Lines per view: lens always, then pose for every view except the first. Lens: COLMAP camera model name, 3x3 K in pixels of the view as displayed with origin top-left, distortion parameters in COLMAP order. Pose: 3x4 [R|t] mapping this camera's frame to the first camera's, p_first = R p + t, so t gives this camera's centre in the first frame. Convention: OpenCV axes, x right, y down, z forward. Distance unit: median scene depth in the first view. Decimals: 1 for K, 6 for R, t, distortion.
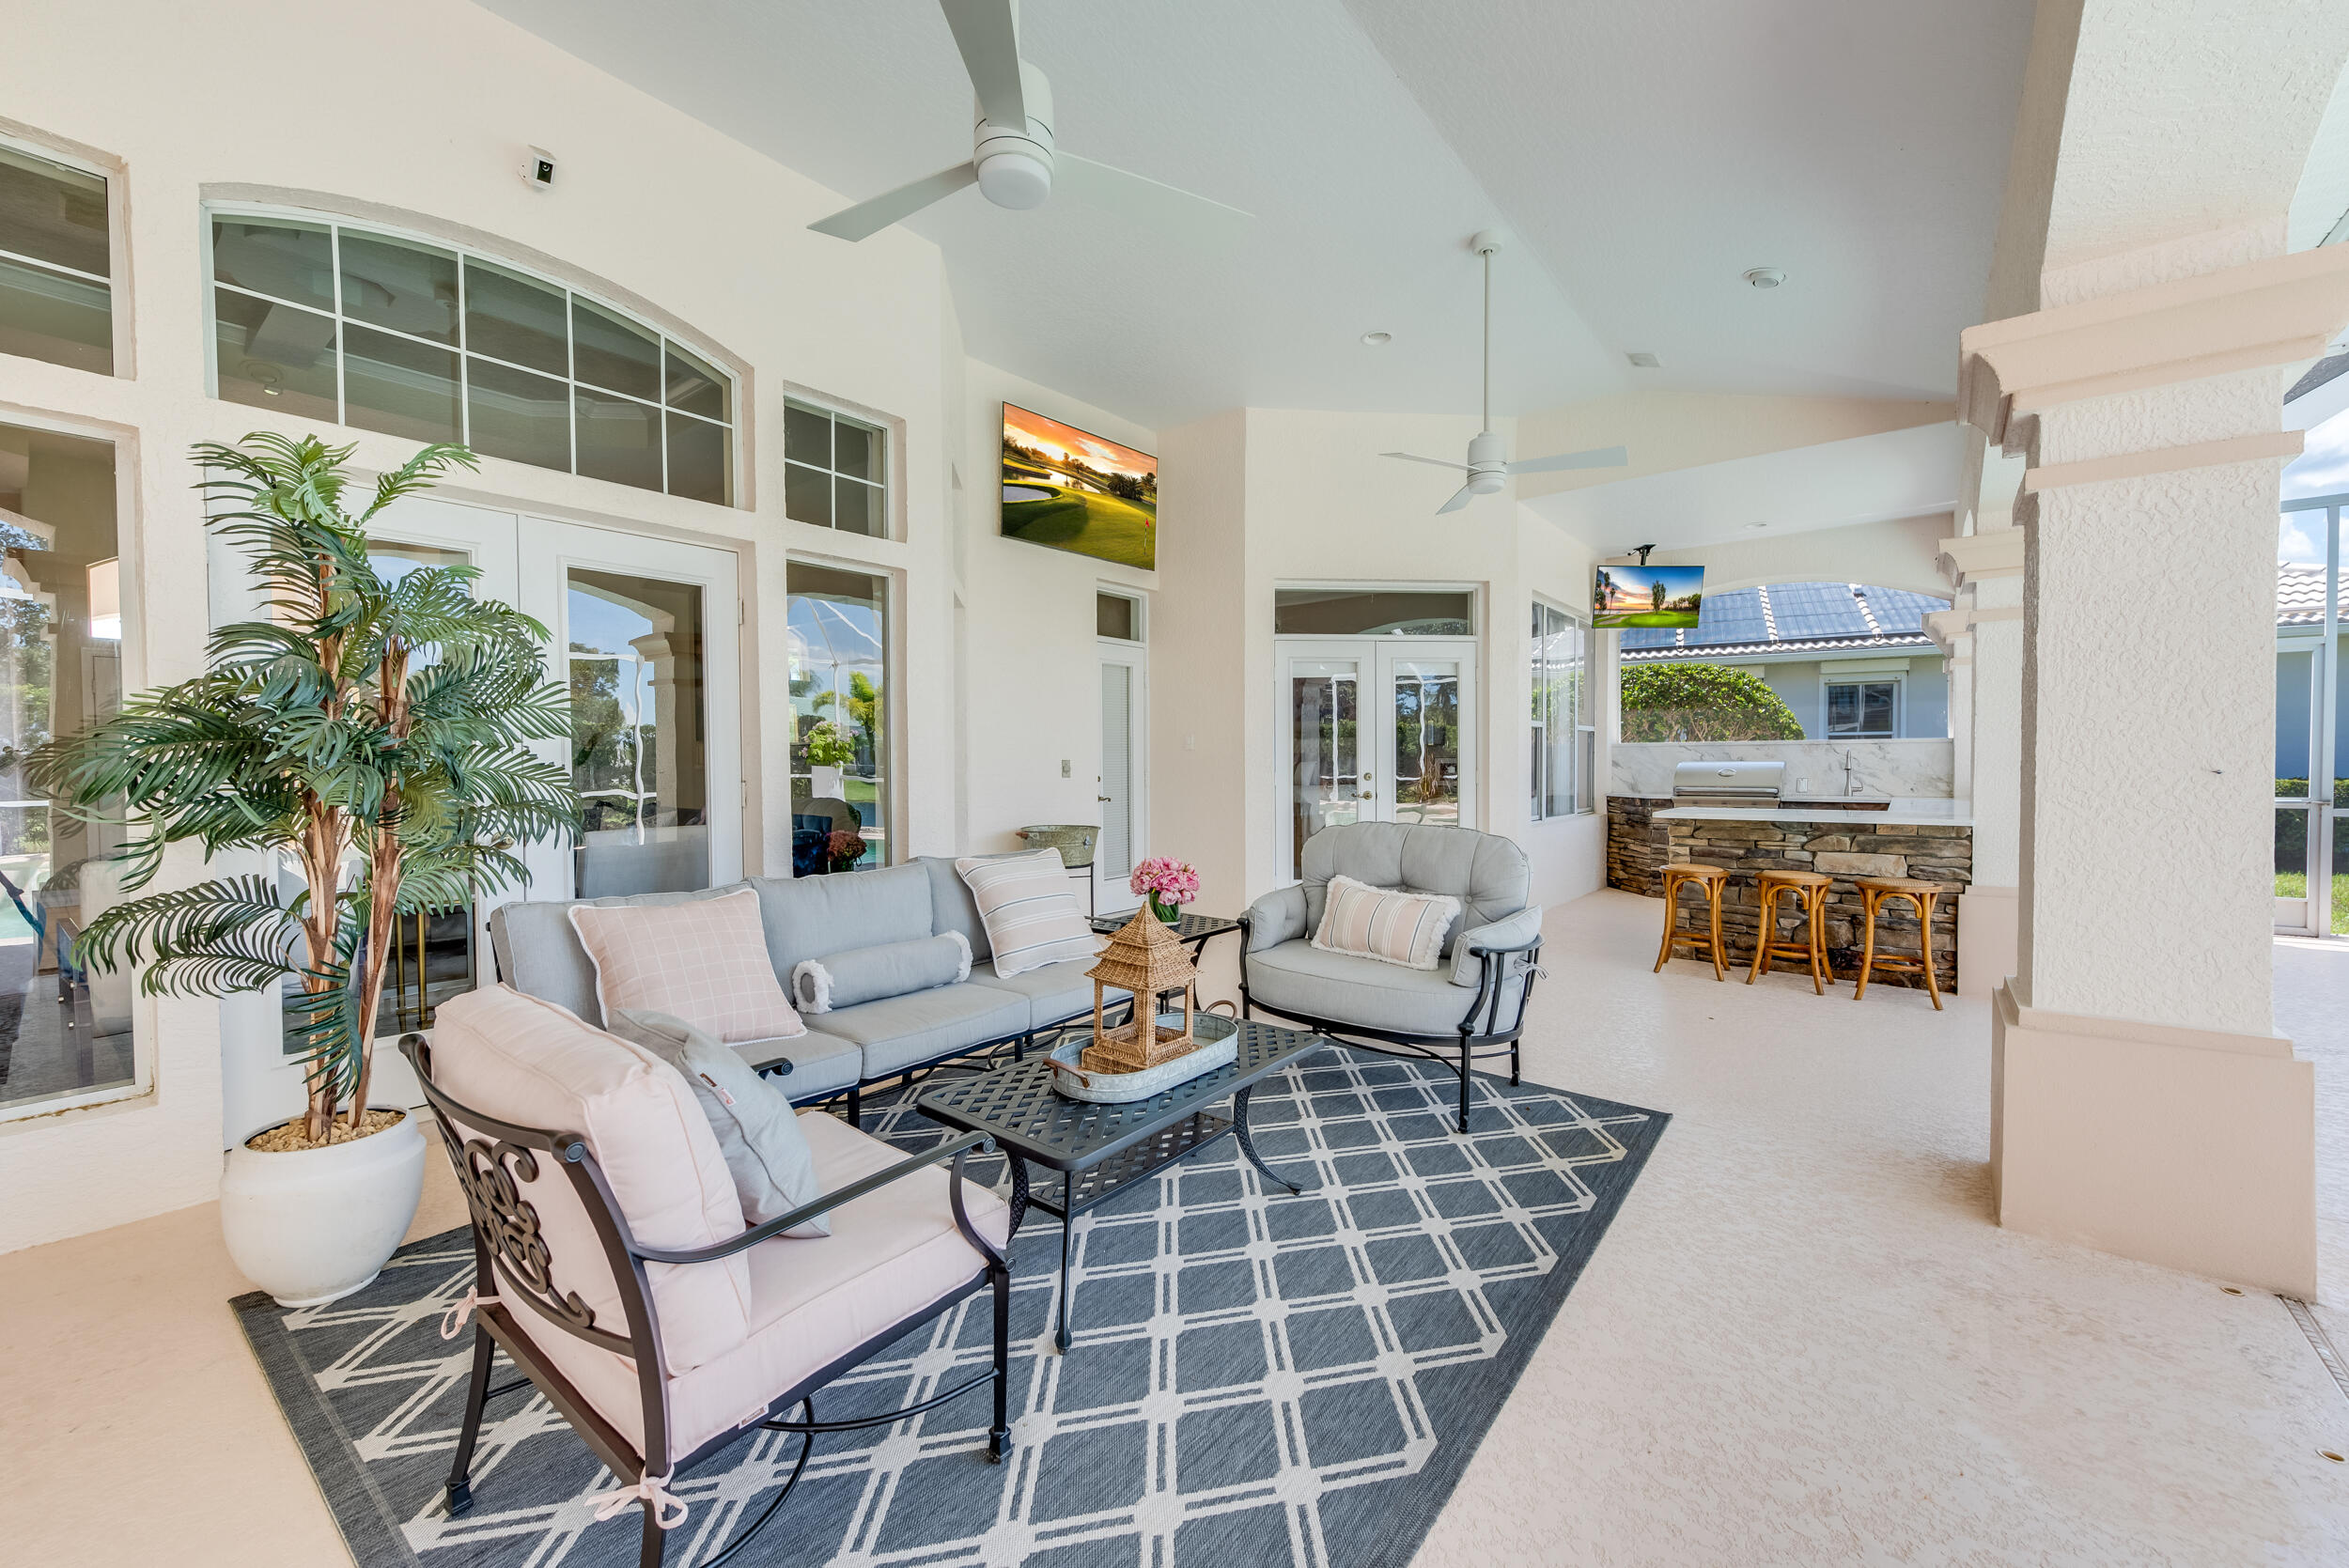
lens RADIAL K [[934.2, 0, 1170.6], [0, 934.2, 781.1], [0, 0, 1]] dist [0.011693, -0.000053]
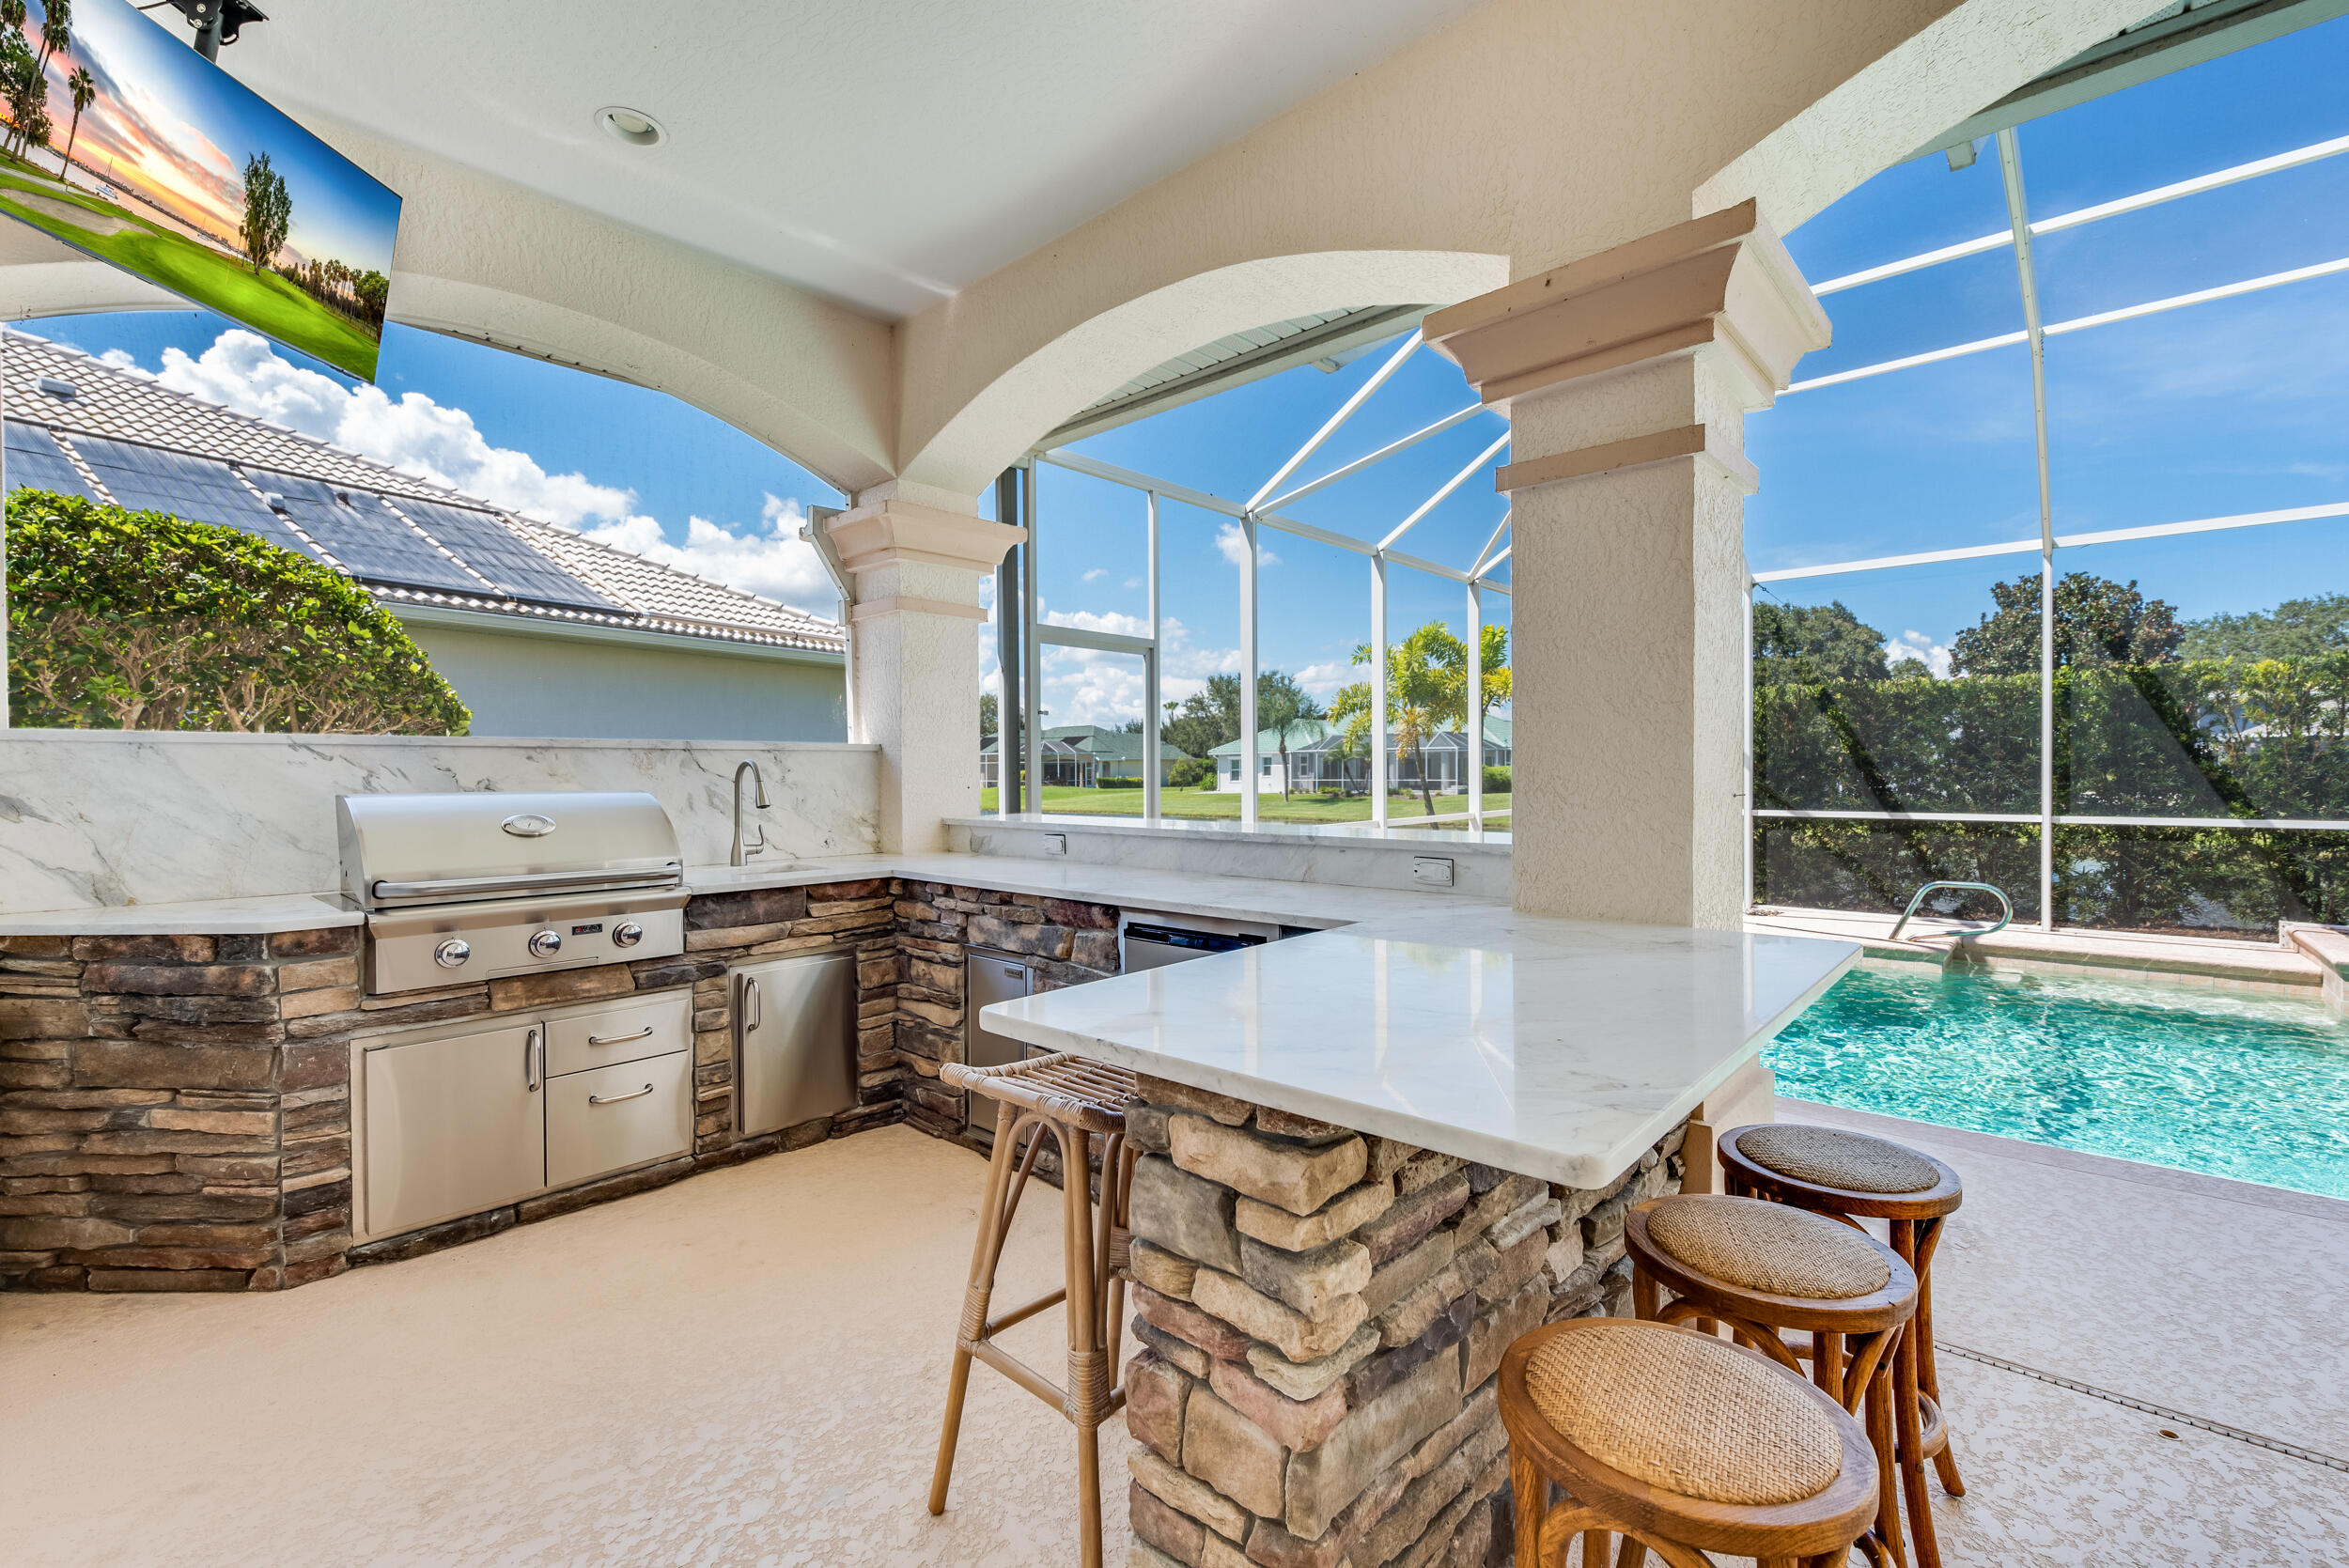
lens RADIAL K [[1002.9, 0, 1174.5], [0, 1002.9, 784.0], [0, 0, 1]] dist [0.000832, 0.000074]
pose [[0.075964, -0.010041, 0.997060, 0.236096], [0.023344, 0.999693, 0.008289, -0.021010], [-0.996837, 0.022646, 0.076176, 0.704784]]
